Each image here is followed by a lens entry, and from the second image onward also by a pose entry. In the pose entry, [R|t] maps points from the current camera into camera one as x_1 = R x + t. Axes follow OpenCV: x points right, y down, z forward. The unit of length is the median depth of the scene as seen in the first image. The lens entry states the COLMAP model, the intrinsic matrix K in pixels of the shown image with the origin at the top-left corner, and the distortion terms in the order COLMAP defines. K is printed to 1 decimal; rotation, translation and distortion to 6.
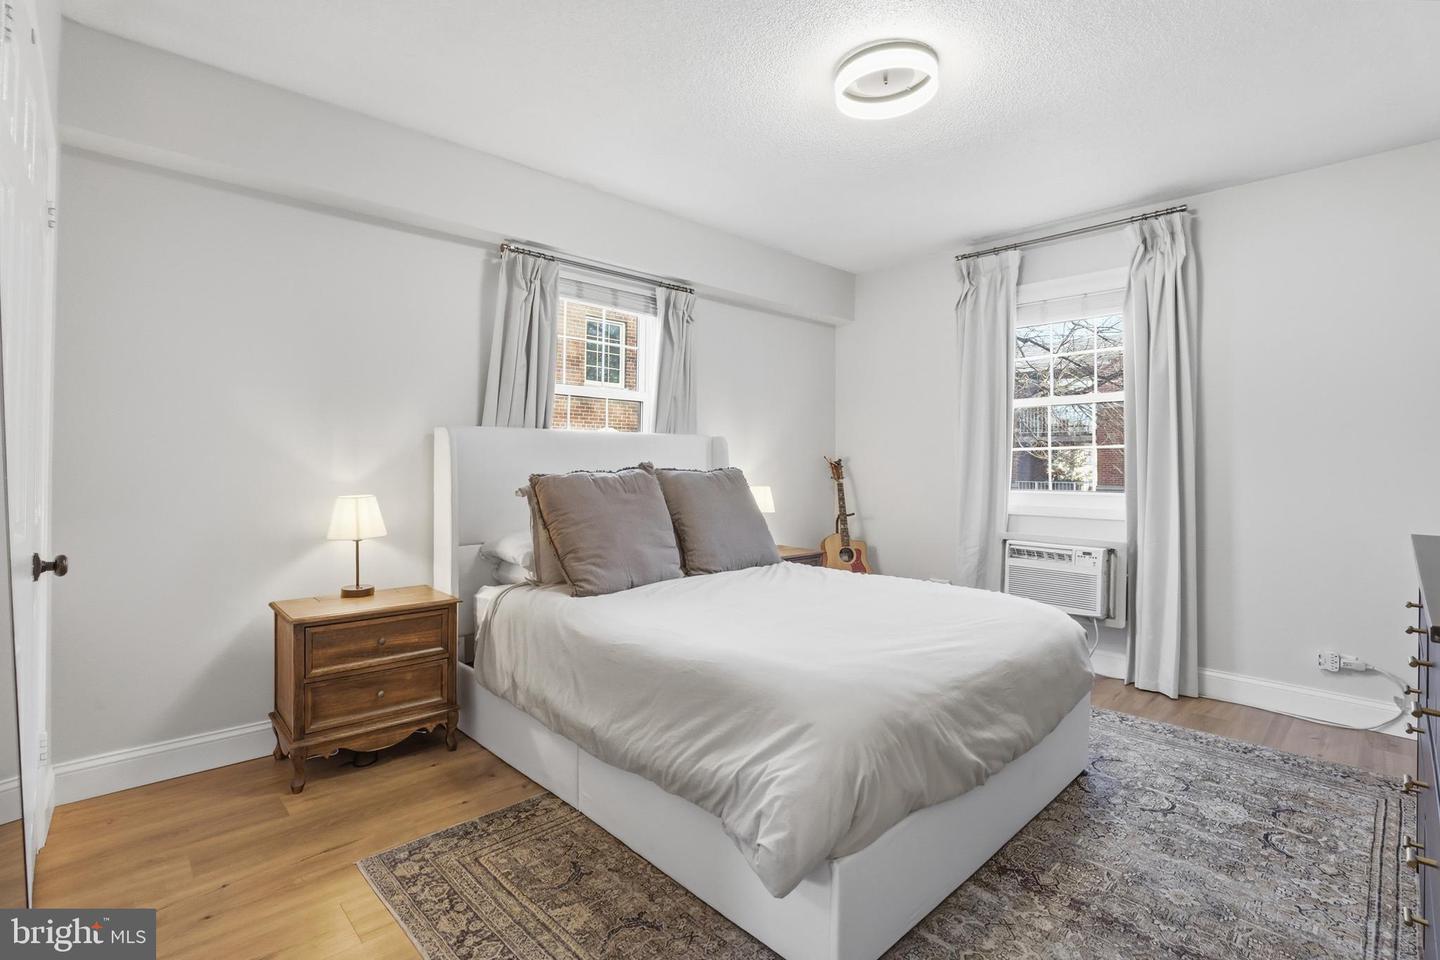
lens RADIAL K [[660.7, 0, 722.3], [0, 660.7, 469.6], [0, 0, 1]] dist [-0.032415, 0.004642]
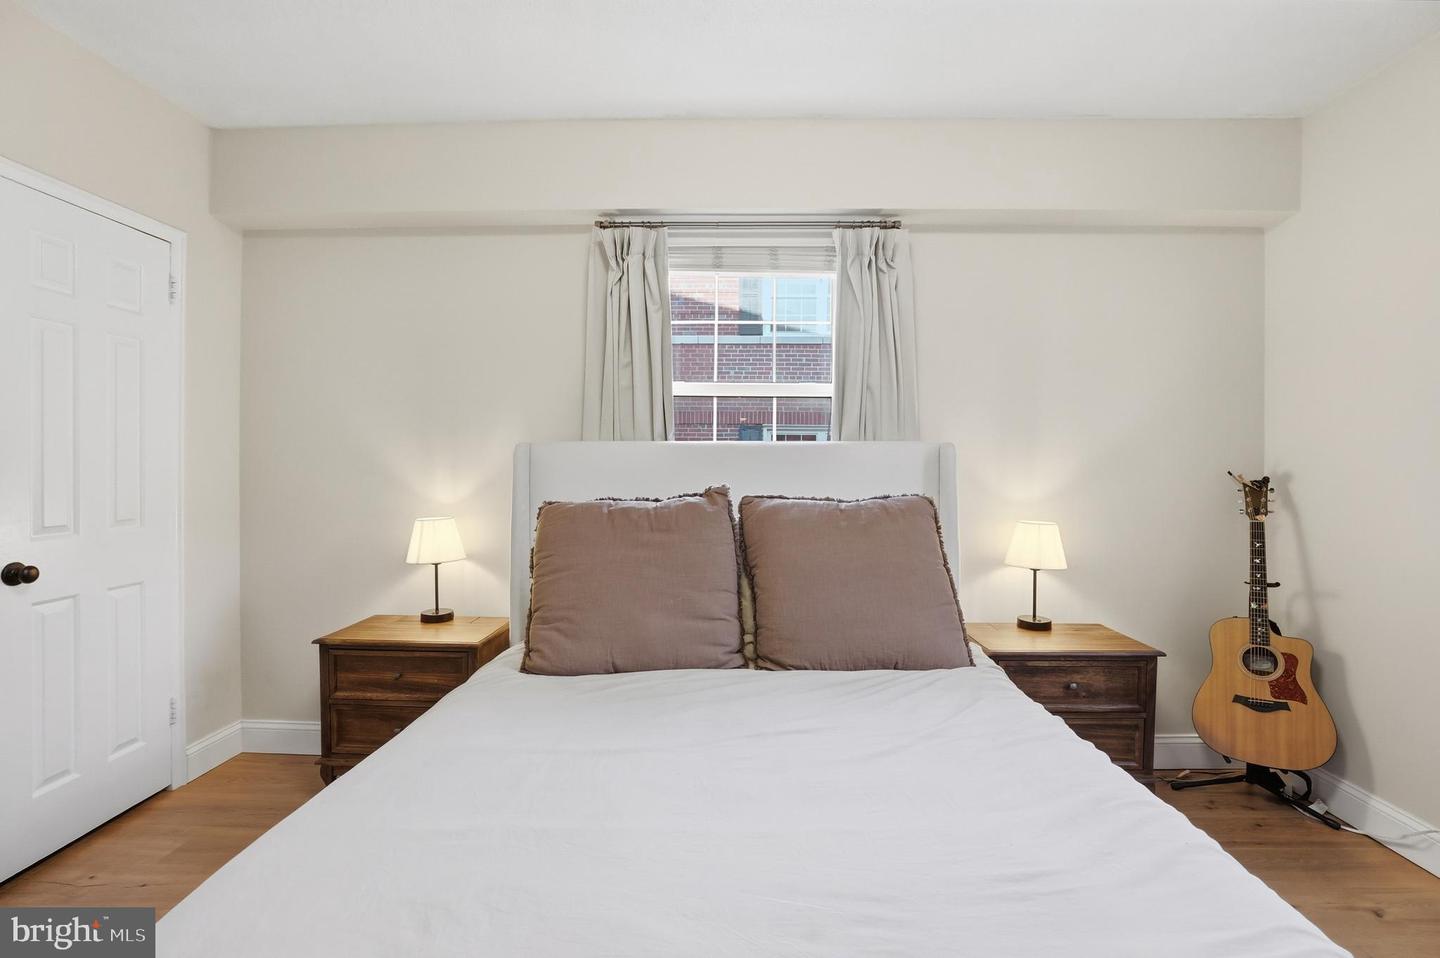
lens RADIAL K [[660.7, 0, 721.0], [0, 660.7, 477.2], [0, 0, 1]] dist [-0.032415, 0.004642]
pose [[0.713420, 0.009460, -0.700672, 0.353380], [-0.006352, 0.999955, 0.007033, -0.024872], [0.700708, -0.000567, 0.713448, 0.493513]]
